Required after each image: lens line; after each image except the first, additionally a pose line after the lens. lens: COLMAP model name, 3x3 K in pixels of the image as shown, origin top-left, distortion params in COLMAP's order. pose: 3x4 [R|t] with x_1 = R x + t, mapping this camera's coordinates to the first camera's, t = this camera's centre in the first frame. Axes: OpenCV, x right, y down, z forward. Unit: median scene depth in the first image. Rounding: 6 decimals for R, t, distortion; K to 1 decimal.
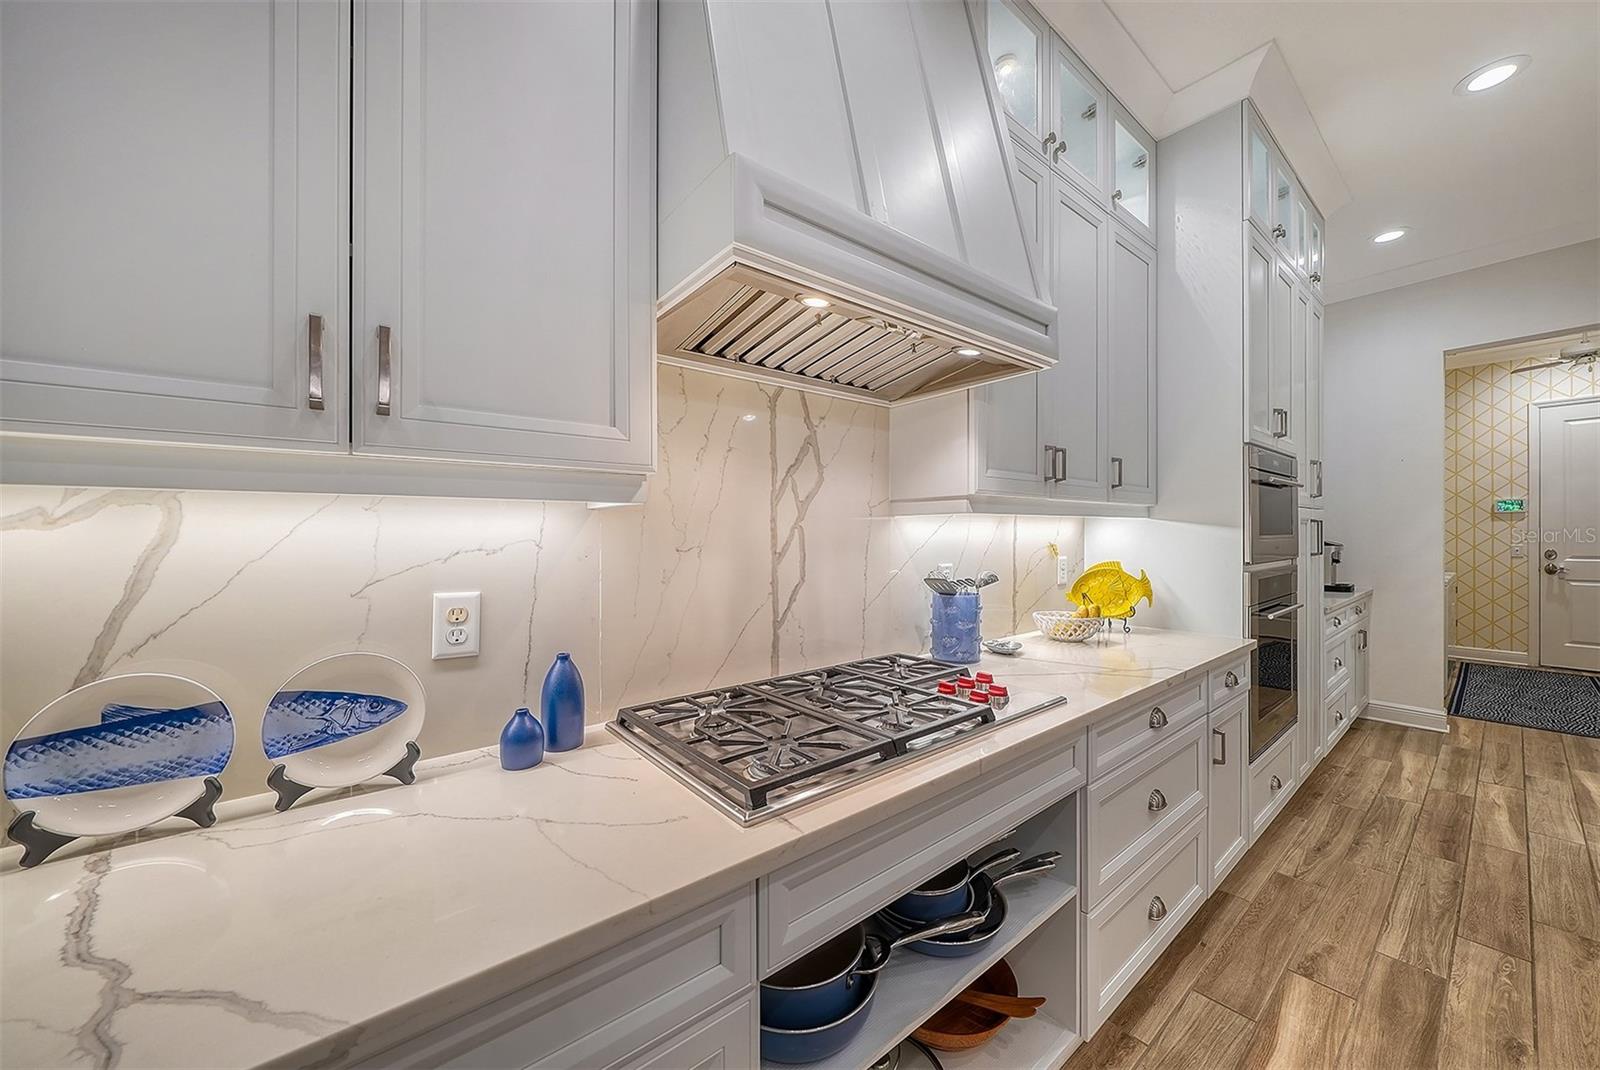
lens RADIAL K [[566.4, 0, 806.3], [0, 566.4, 536.4], [0, 0, 1]] dist [-0.001137, -0.000114]
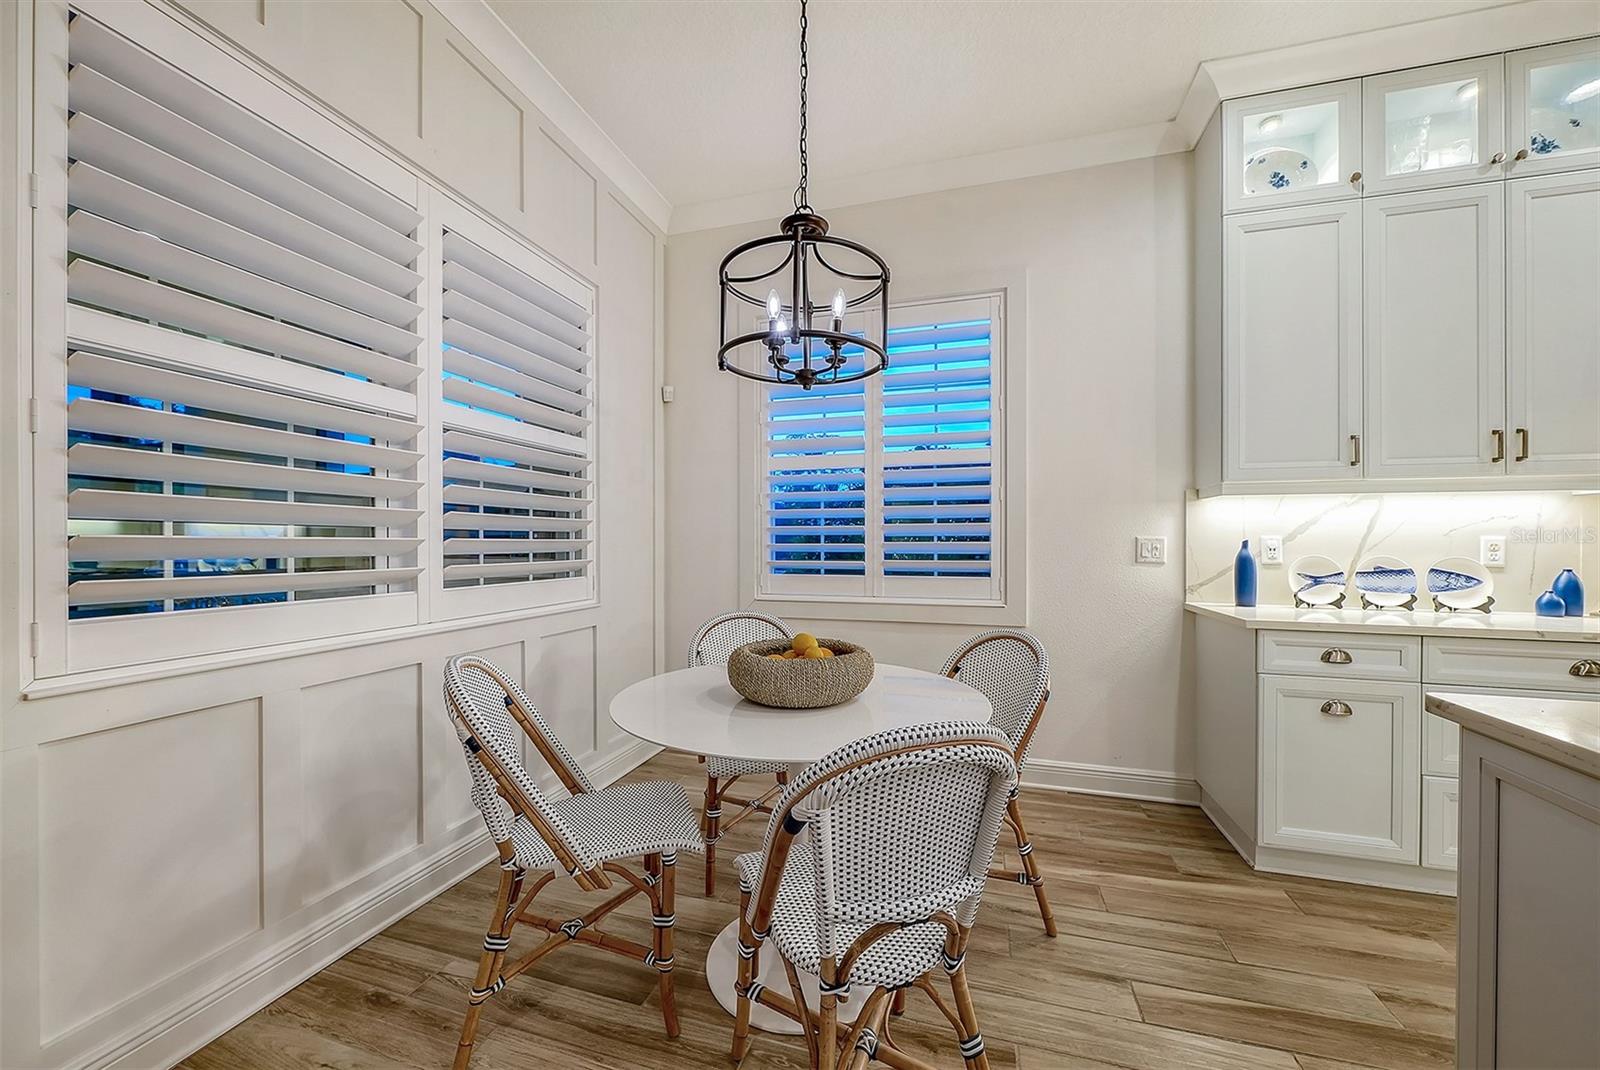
lens RADIAL K [[599.3, 0, 800.0], [0, 599.3, 535.0], [0, 0, 1]] dist [-0.006120, -0.000067]
pose [[0.566665, 0.001978, -0.823946, -0.150842], [-0.010378, 0.999935, -0.004737, 0.078627], [0.823883, 0.011236, 0.566649, -1.430923]]
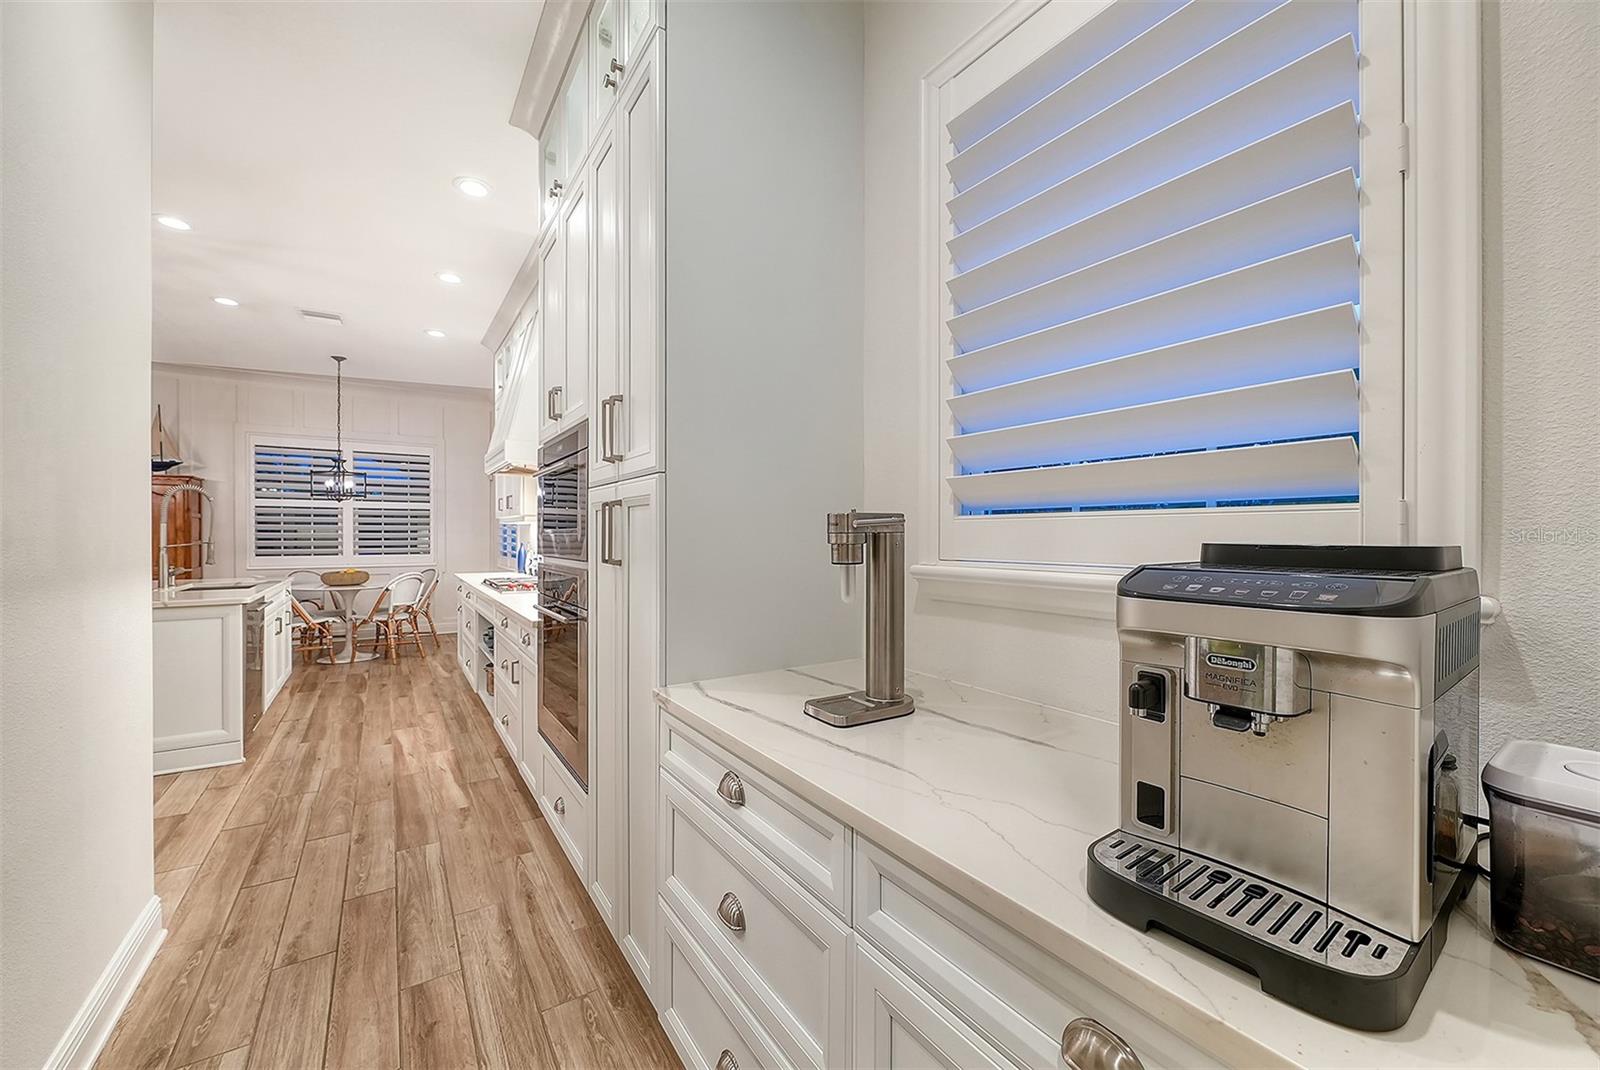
lens RADIAL K [[603.8, 0, 803.0], [0, 603.8, 530.4], [0, 0, 1]] dist [-0.007791, 0.000160]
pose [[-0.068764, 0.003318, -0.997627, 2.294867], [-0.003393, 0.999988, 0.003559, -0.005145], [0.997627, 0.003630, -0.068752, 1.897532]]
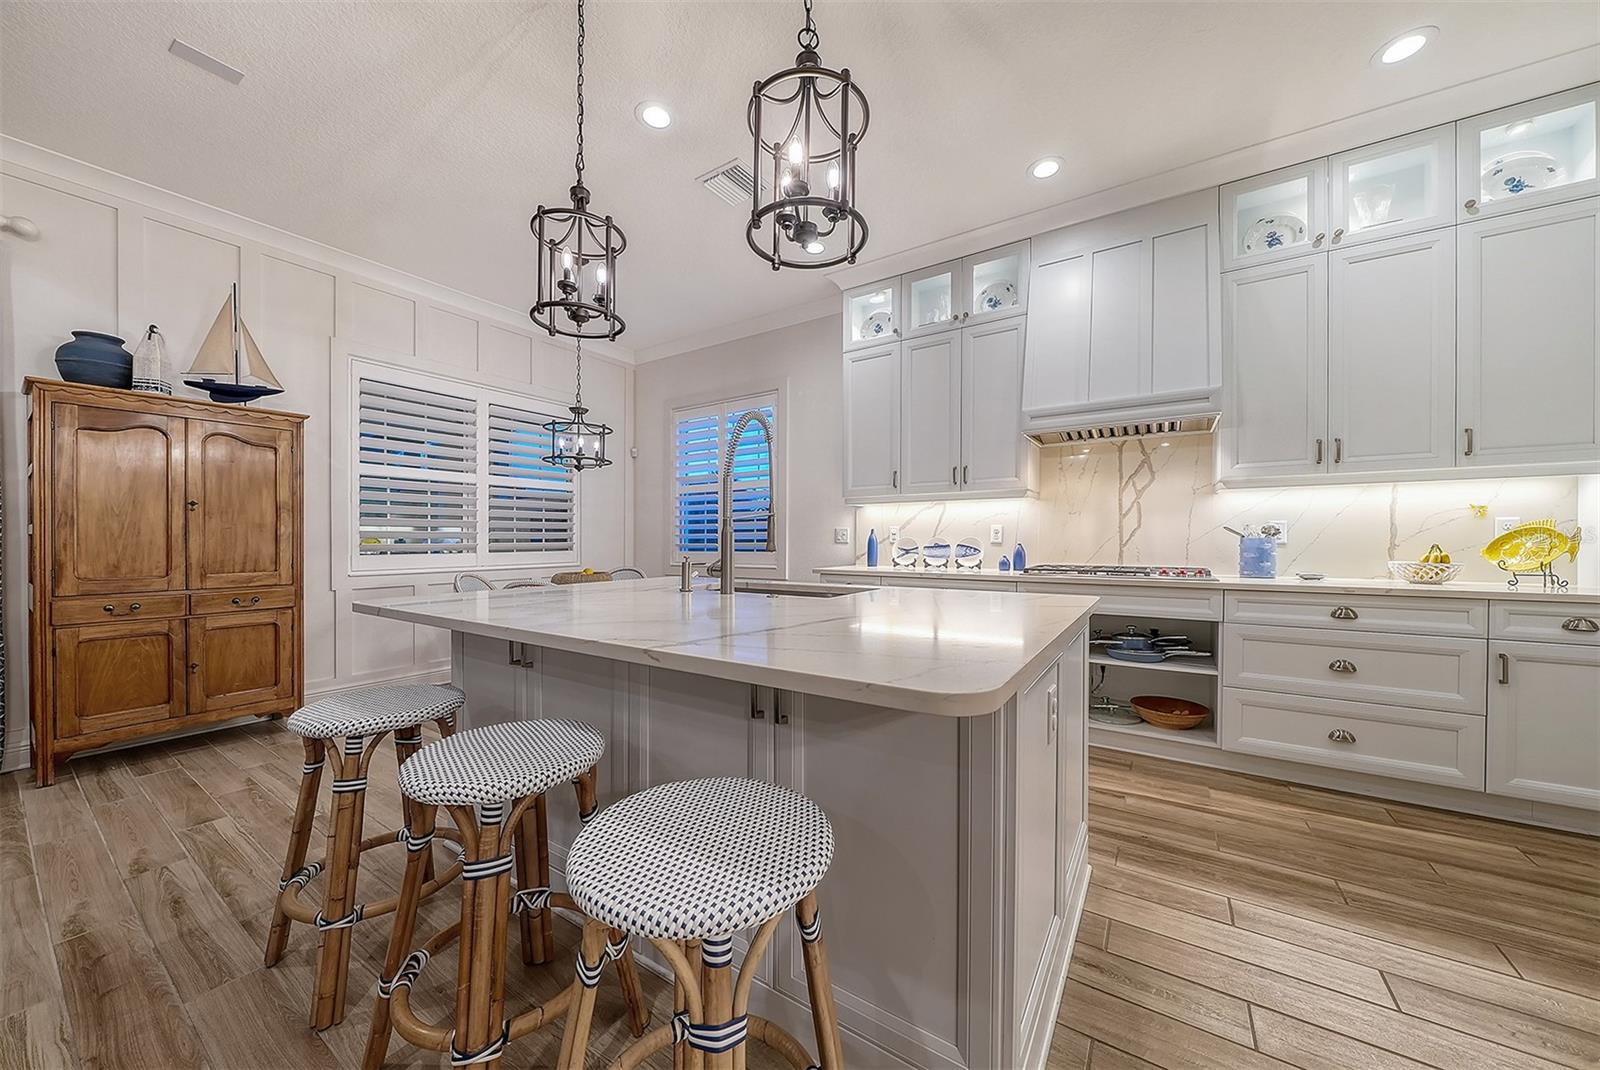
lens RADIAL K [[549.3, 0, 804.2], [0, 549.3, 532.4], [0, 0, 1]] dist [-0.006761, -0.000106]
pose [[0.310571, -0.002196, -0.950548, 1.392122], [-0.002540, 0.999992, -0.003140, 0.094763], [0.950547, 0.003389, 0.310563, -0.751986]]
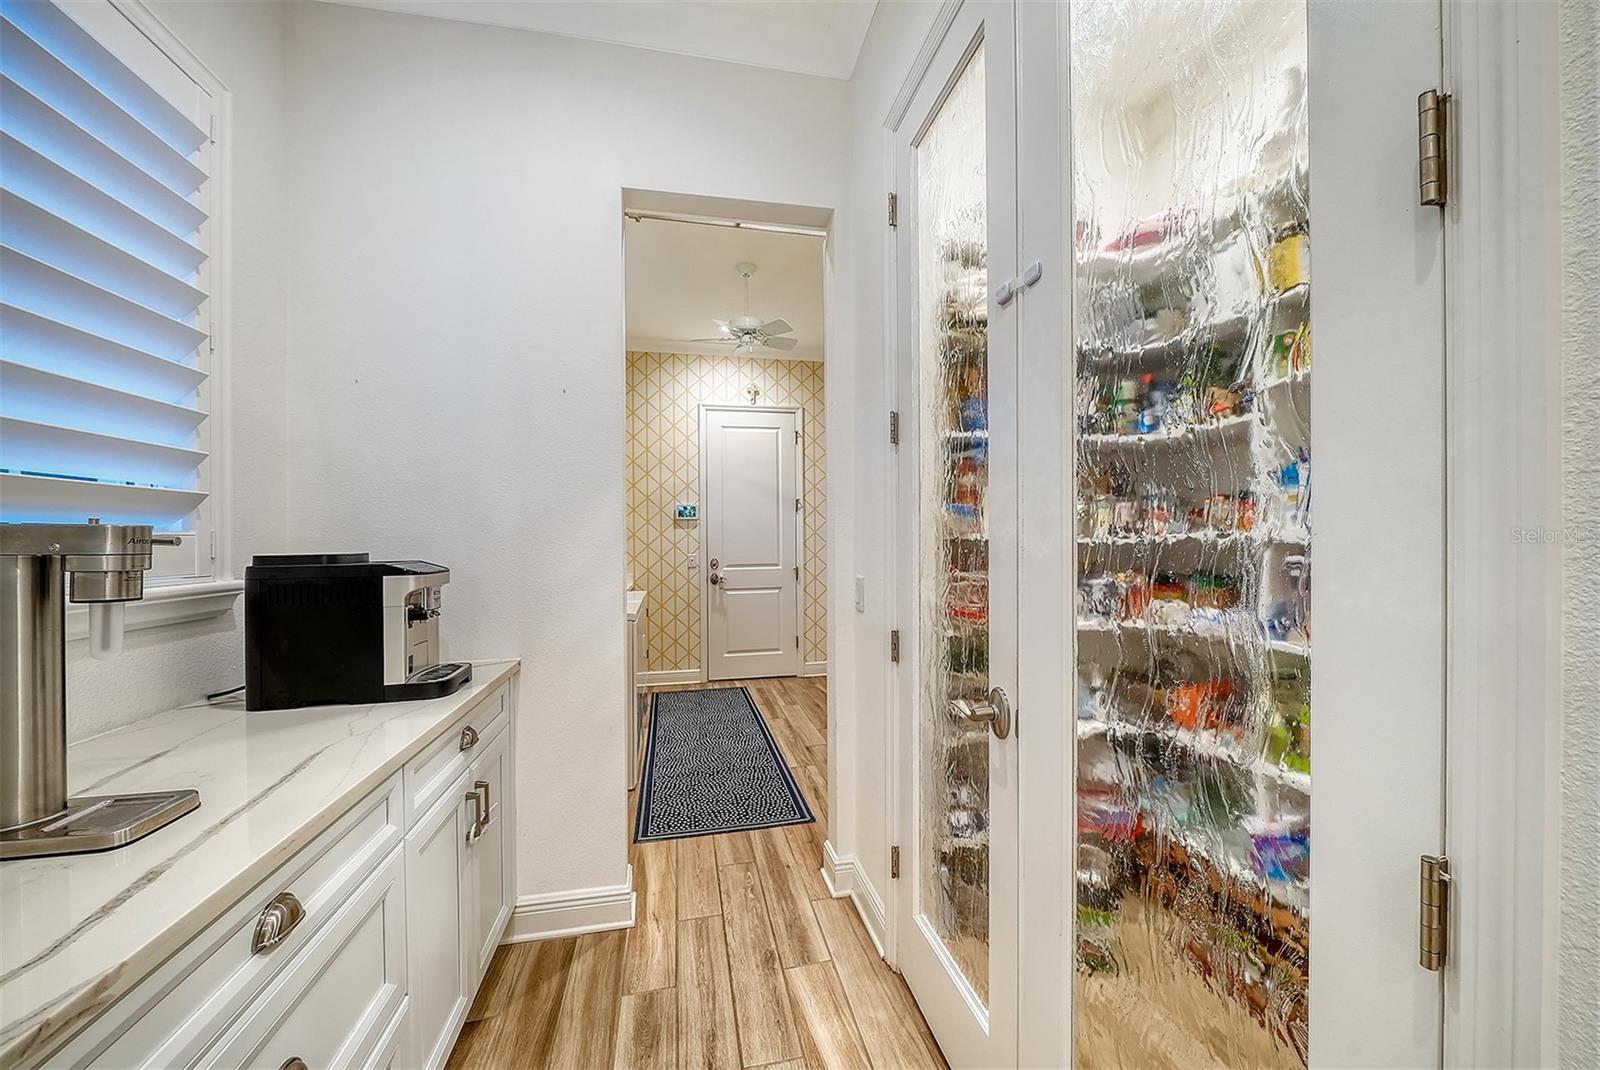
lens RADIAL K [[576.4, 0, 822.1], [0, 576.4, 536.8], [0, 0, 1]] dist [-0.032499, -0.000005]
pose [[0.414426, 0.005995, 0.910063, 1.453221], [0.009851, 0.999890, -0.011072, -0.003707], [-0.910030, 0.013554, 0.414322, 1.236835]]
